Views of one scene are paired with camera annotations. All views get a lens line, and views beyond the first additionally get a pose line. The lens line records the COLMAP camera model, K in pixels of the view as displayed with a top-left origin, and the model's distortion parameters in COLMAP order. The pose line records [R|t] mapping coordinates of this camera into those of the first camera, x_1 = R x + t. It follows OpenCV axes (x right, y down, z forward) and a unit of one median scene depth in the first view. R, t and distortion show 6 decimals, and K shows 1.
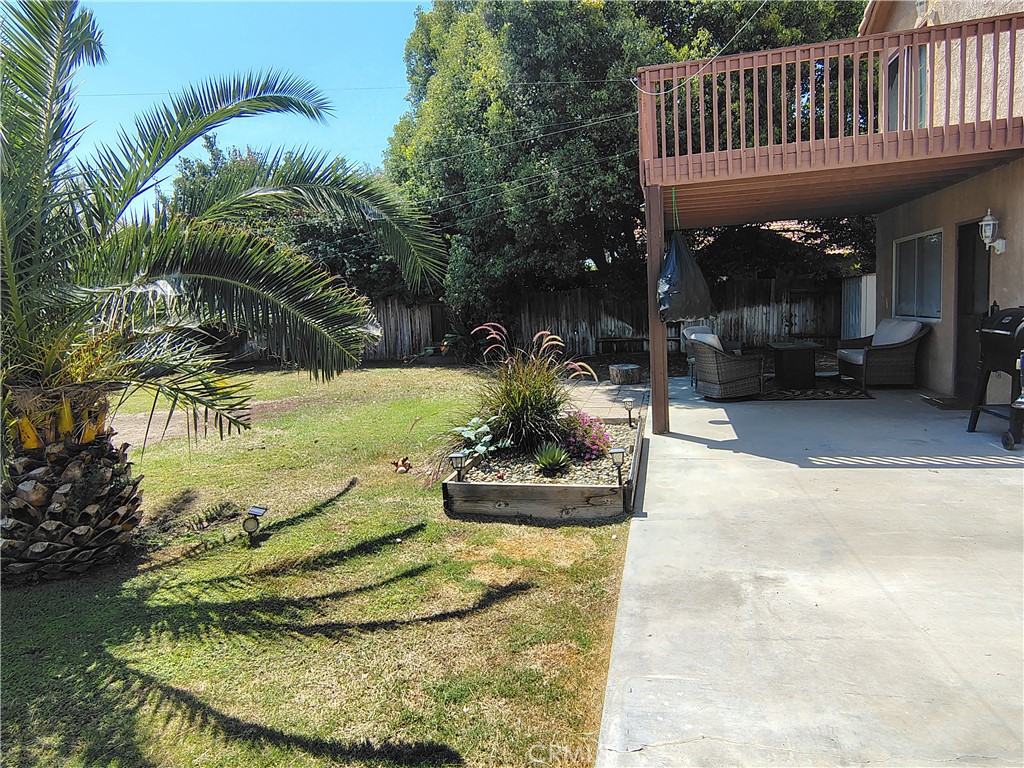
lens RADIAL K [[636.7, 0, 512.2], [0, 636.7, 387.8], [0, 0, 1]] dist [-0.027549, -0.005798]
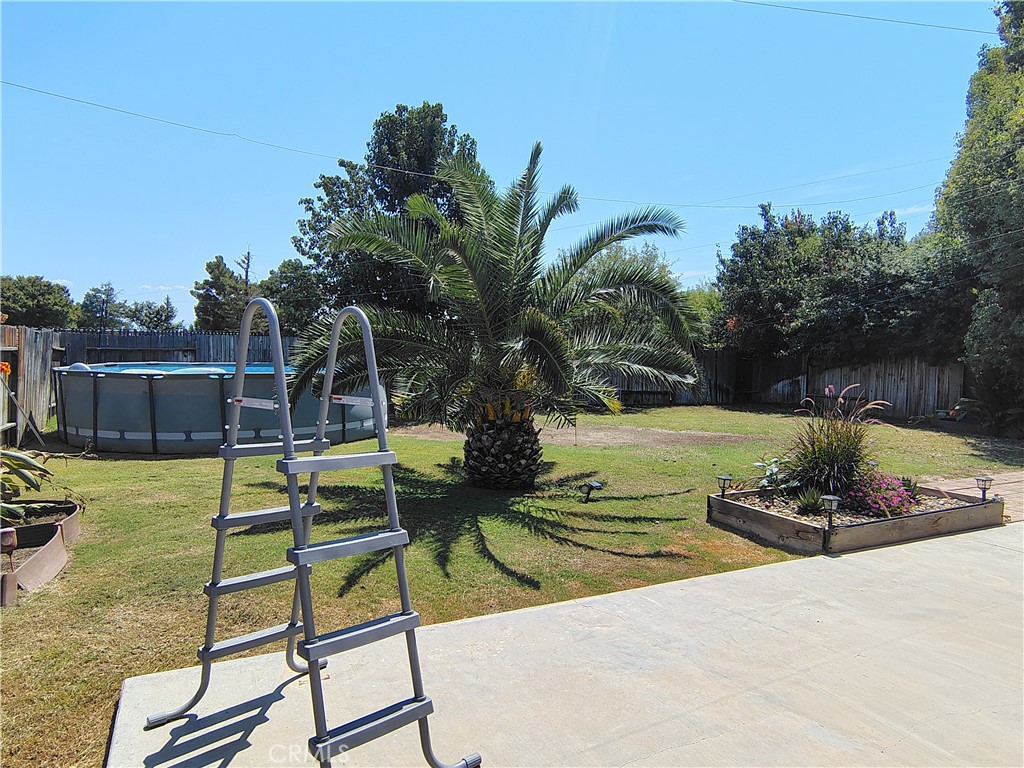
lens RADIAL K [[636.7, 0, 512.0], [0, 636.7, 380.8], [0, 0, 1]] dist [-0.027549, -0.005798]
pose [[0.626643, 0.089797, -0.774116, 0.683373], [-0.151400, 0.988441, -0.007900, -0.016659], [0.764458, 0.122152, 0.632995, -0.204869]]
